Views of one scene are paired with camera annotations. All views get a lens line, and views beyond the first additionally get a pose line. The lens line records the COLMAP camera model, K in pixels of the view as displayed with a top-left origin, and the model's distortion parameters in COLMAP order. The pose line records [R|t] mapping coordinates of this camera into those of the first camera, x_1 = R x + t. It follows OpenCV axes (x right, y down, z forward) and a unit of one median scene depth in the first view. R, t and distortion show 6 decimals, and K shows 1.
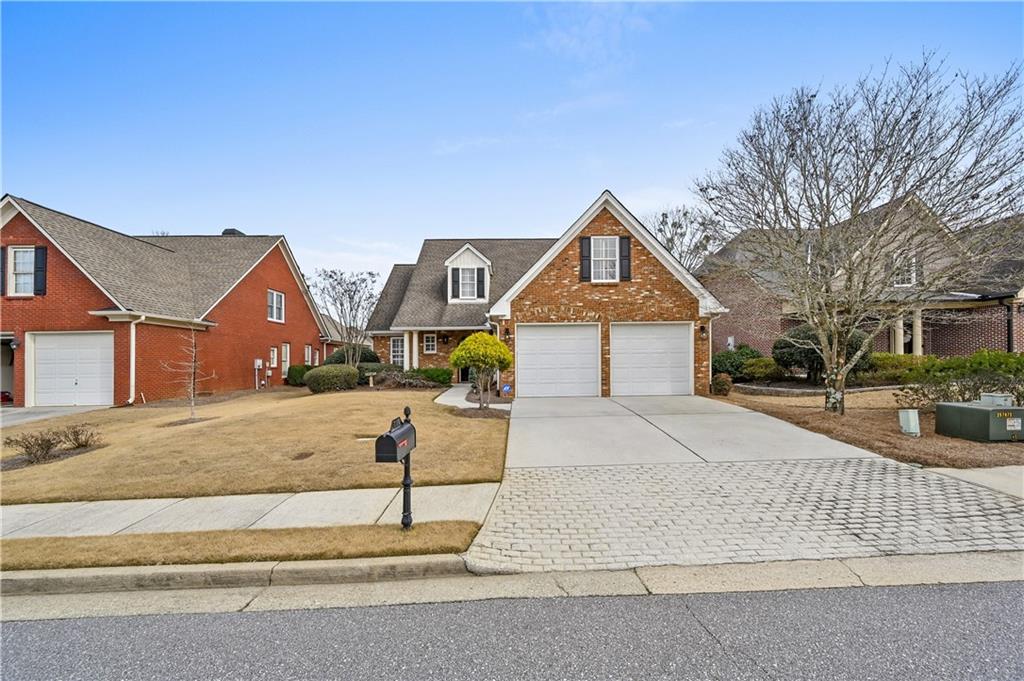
lens RADIAL K [[408.3, 0, 518.3], [0, 408.3, 346.4], [0, 0, 1]] dist [-0.000767, -0.000091]
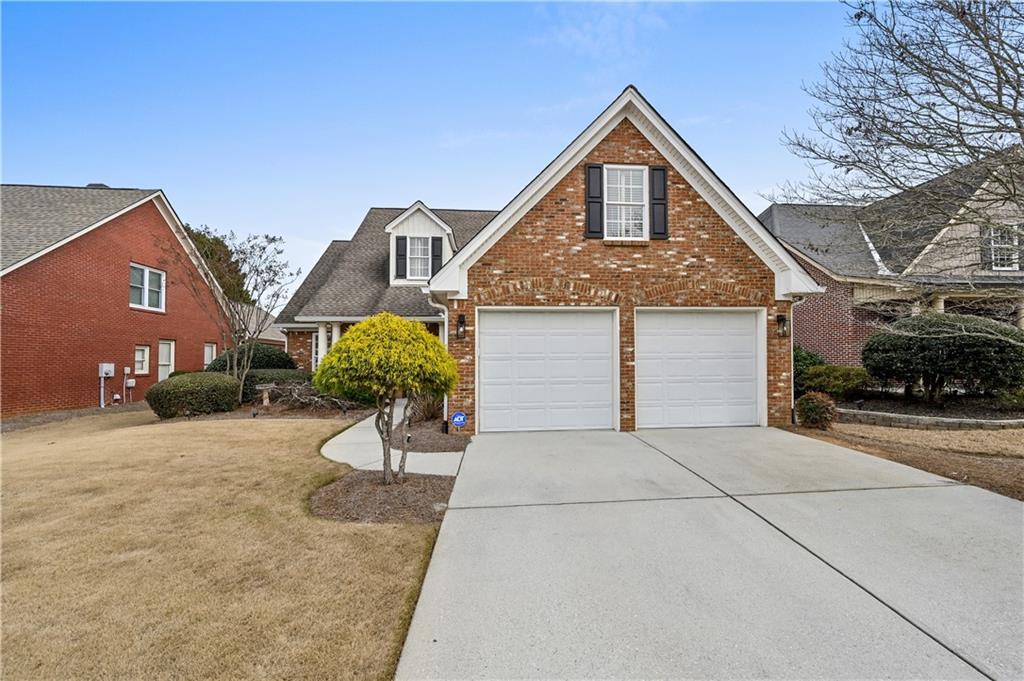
lens RADIAL K [[408.3, 0, 503.1], [0, 408.3, 339.0], [0, 0, 1]] dist [-0.000767, -0.000091]
pose [[0.999921, 0.006034, 0.010986, 0.023645], [-0.005803, 0.999763, -0.020964, 0.001996], [-0.011110, 0.020899, 0.999720, 0.385977]]
